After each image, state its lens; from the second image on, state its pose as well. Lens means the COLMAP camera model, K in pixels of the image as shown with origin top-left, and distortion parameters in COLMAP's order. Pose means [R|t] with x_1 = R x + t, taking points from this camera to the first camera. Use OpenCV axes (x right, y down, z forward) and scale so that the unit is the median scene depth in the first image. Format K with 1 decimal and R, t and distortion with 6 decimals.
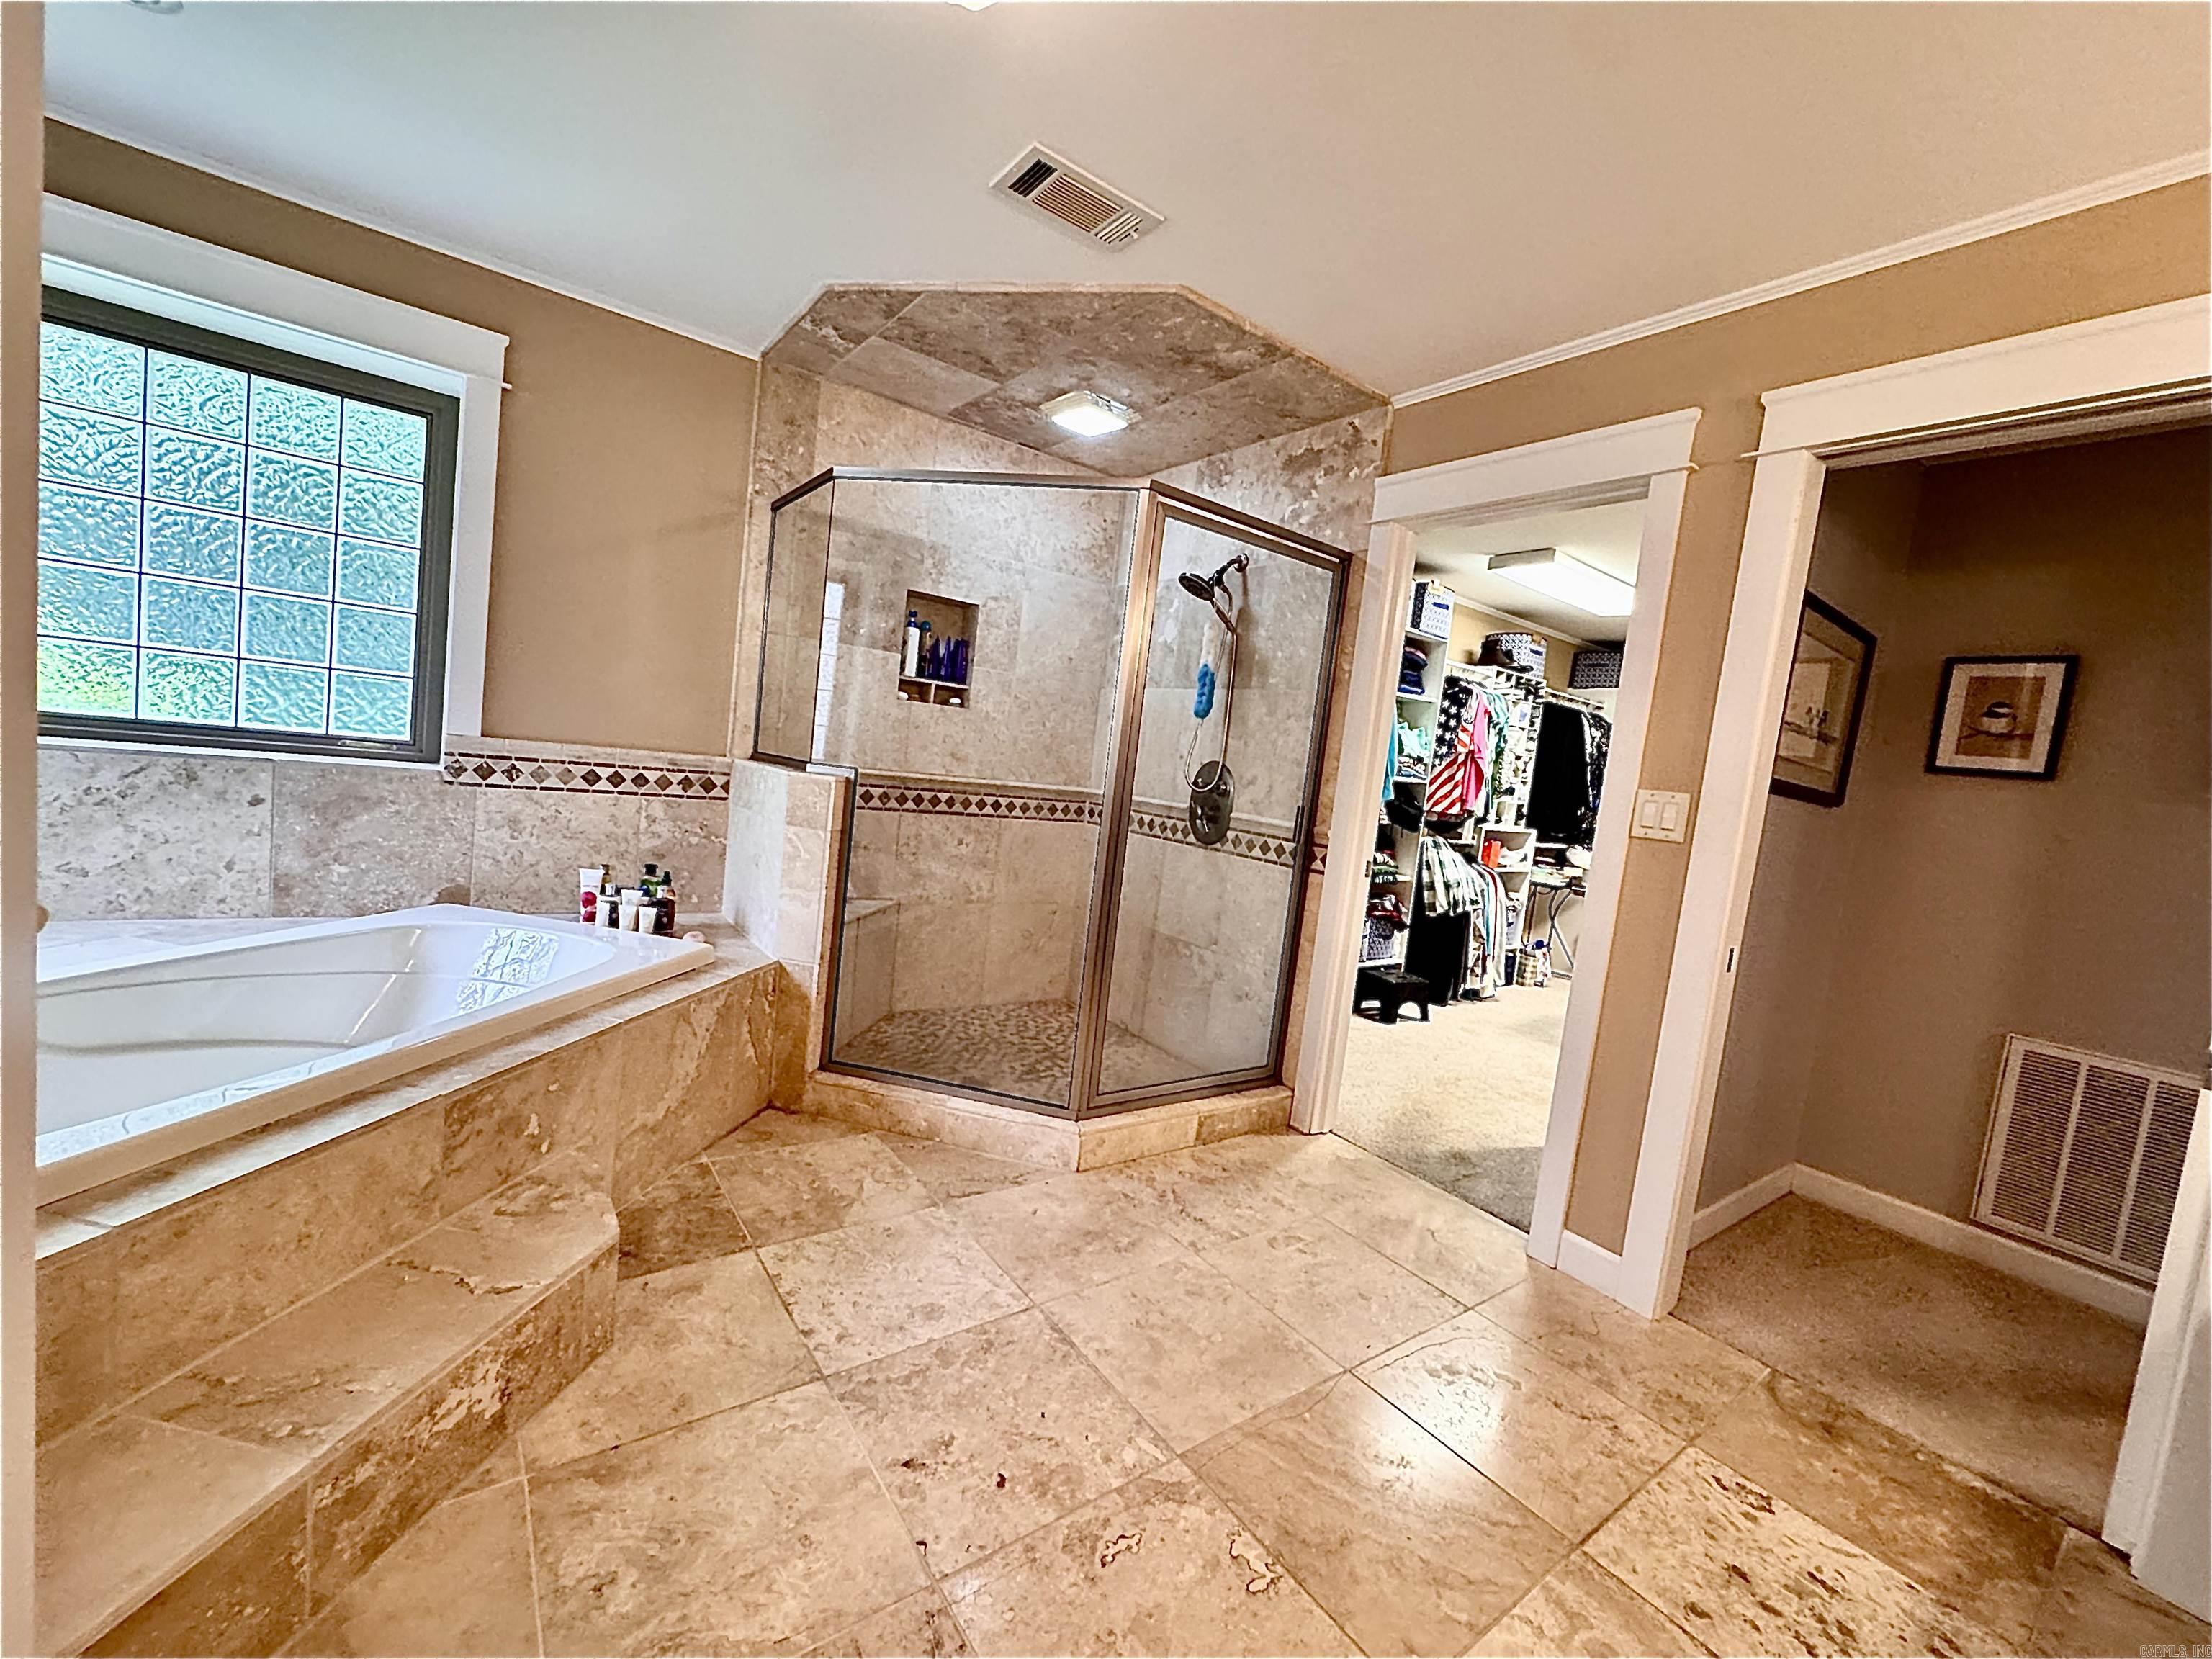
lens RADIAL K [[883.2, 0, 1105.8], [0, 883.2, 830.2], [0, 0, 1]] dist [-0.002167, -0.000273]
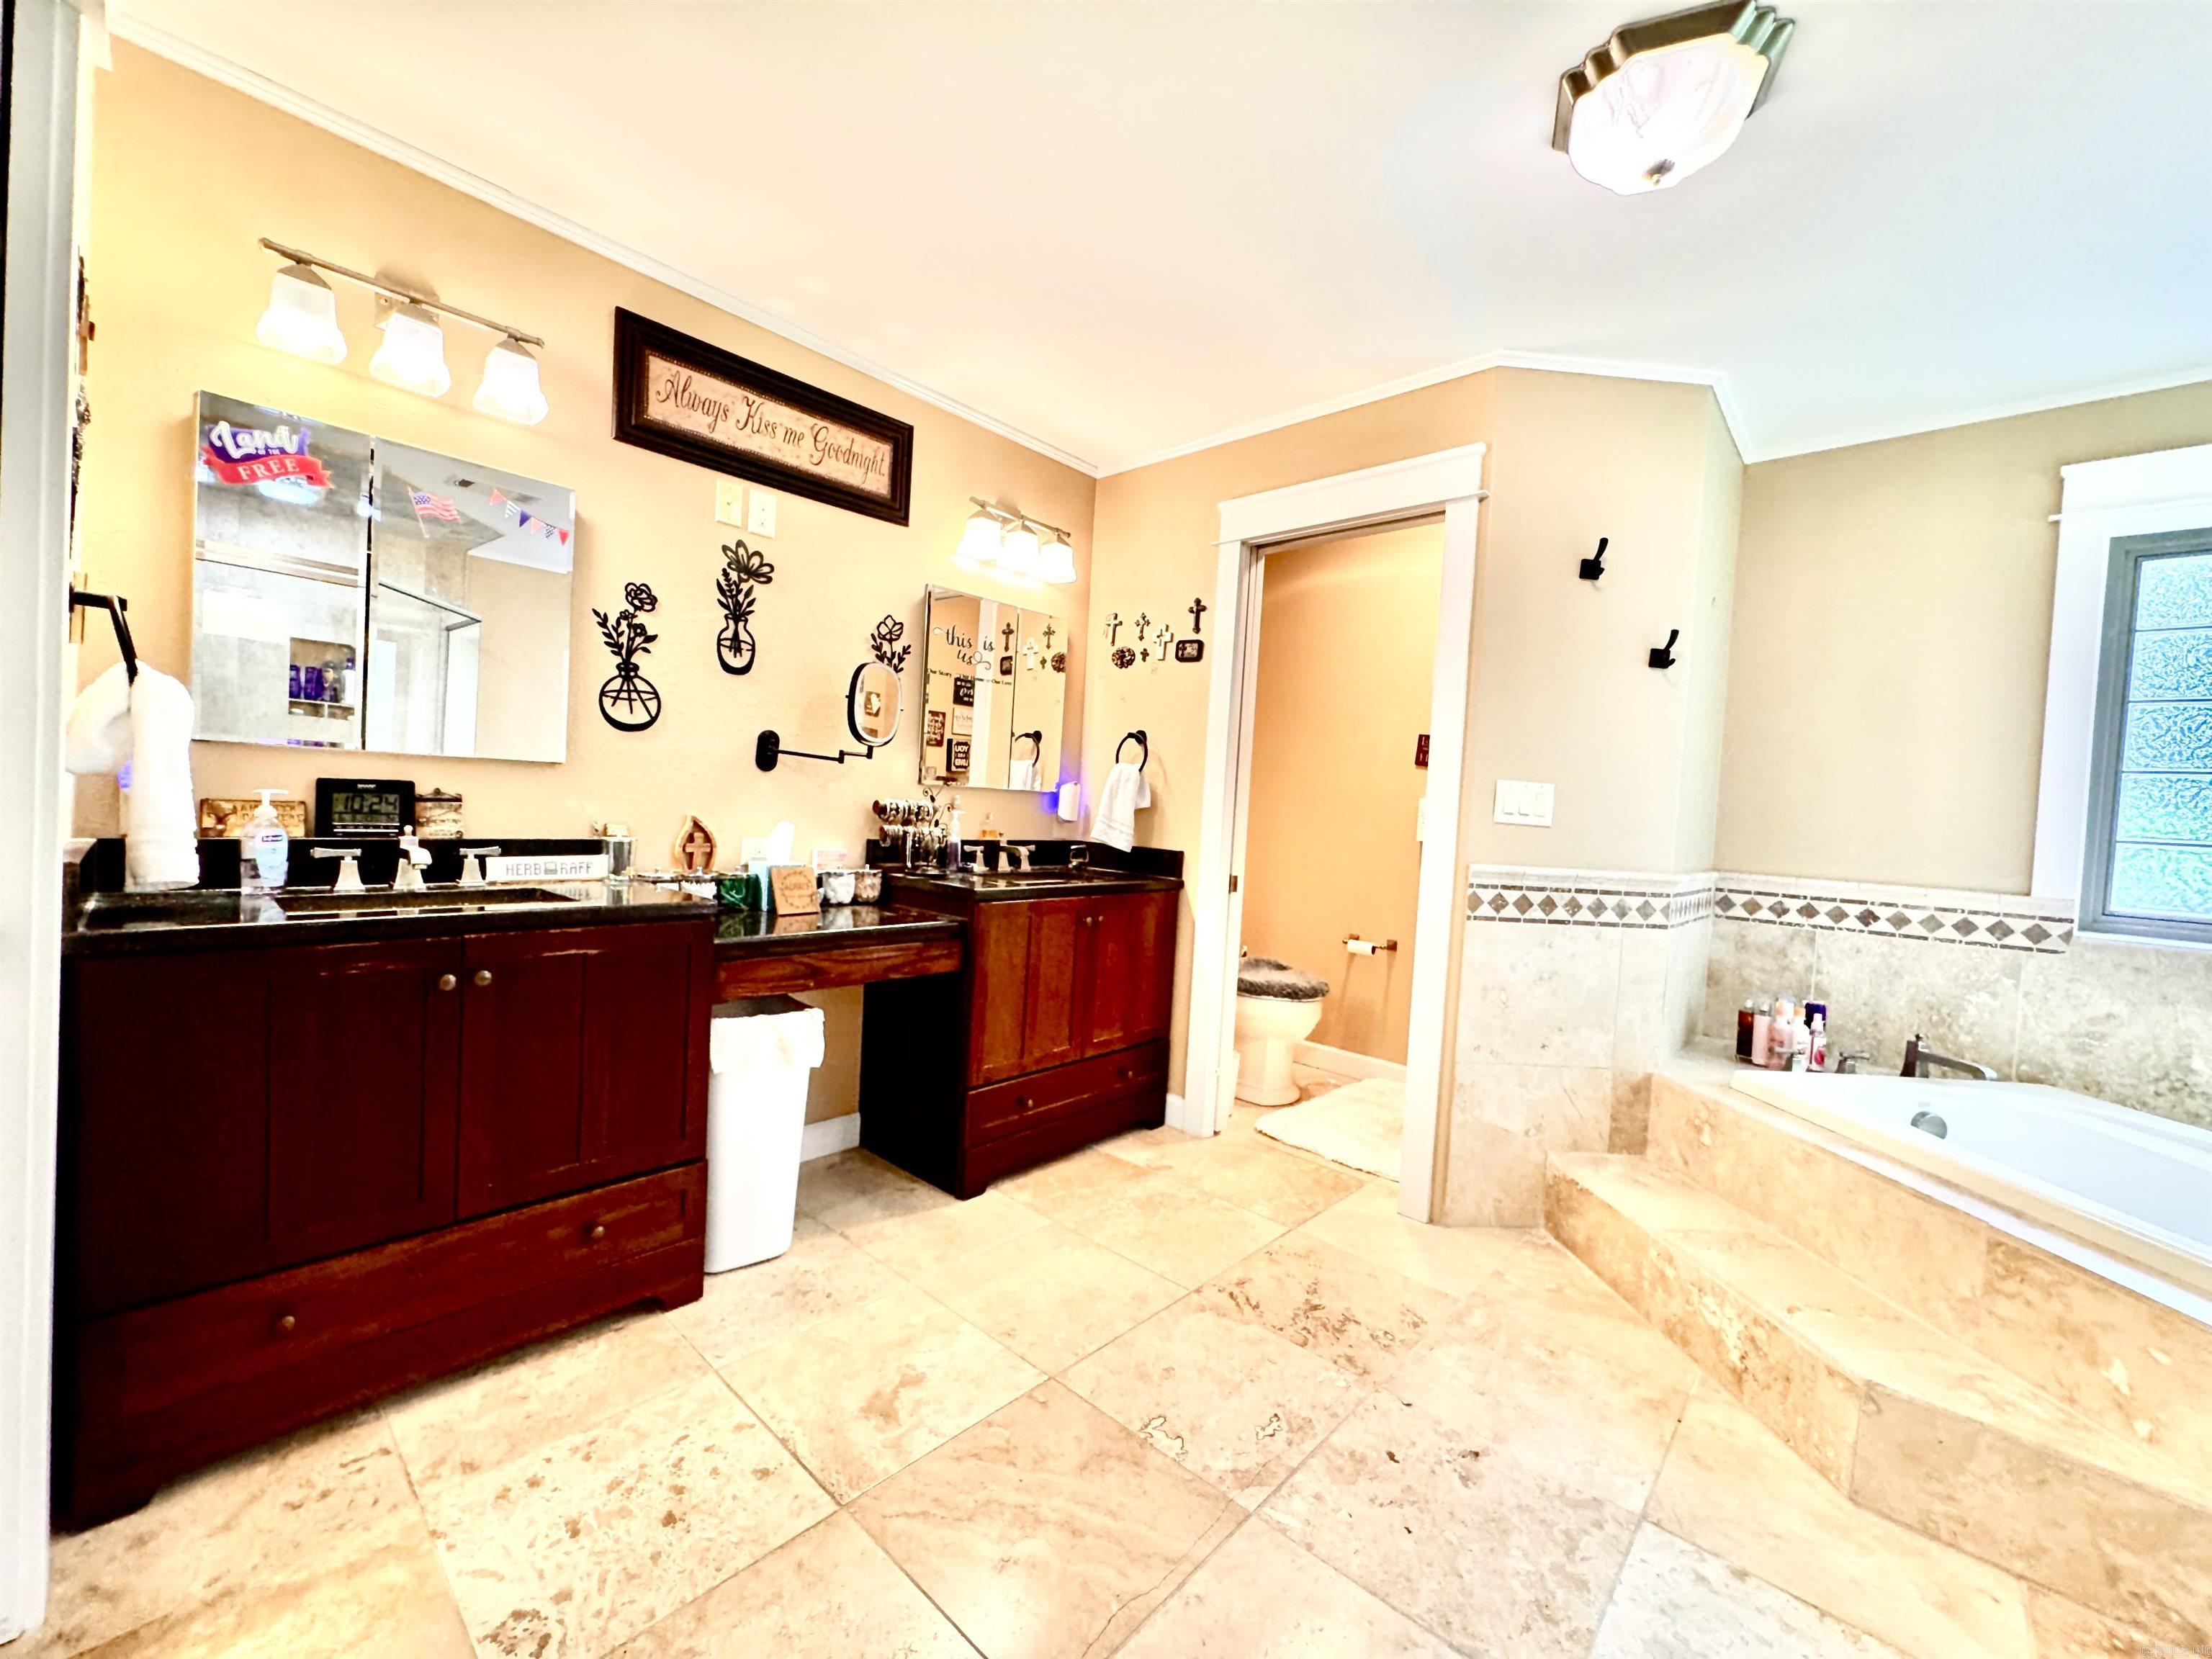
lens RADIAL K [[883.2, 0, 1095.0], [0, 883.2, 827.7], [0, 0, 1]] dist [-0.002167, -0.000273]
pose [[-0.968411, -0.164169, -0.187693, 0.571075], [-0.183639, 0.978733, 0.091426, -0.060353], [0.168692, 0.123006, -0.977964, 1.903725]]
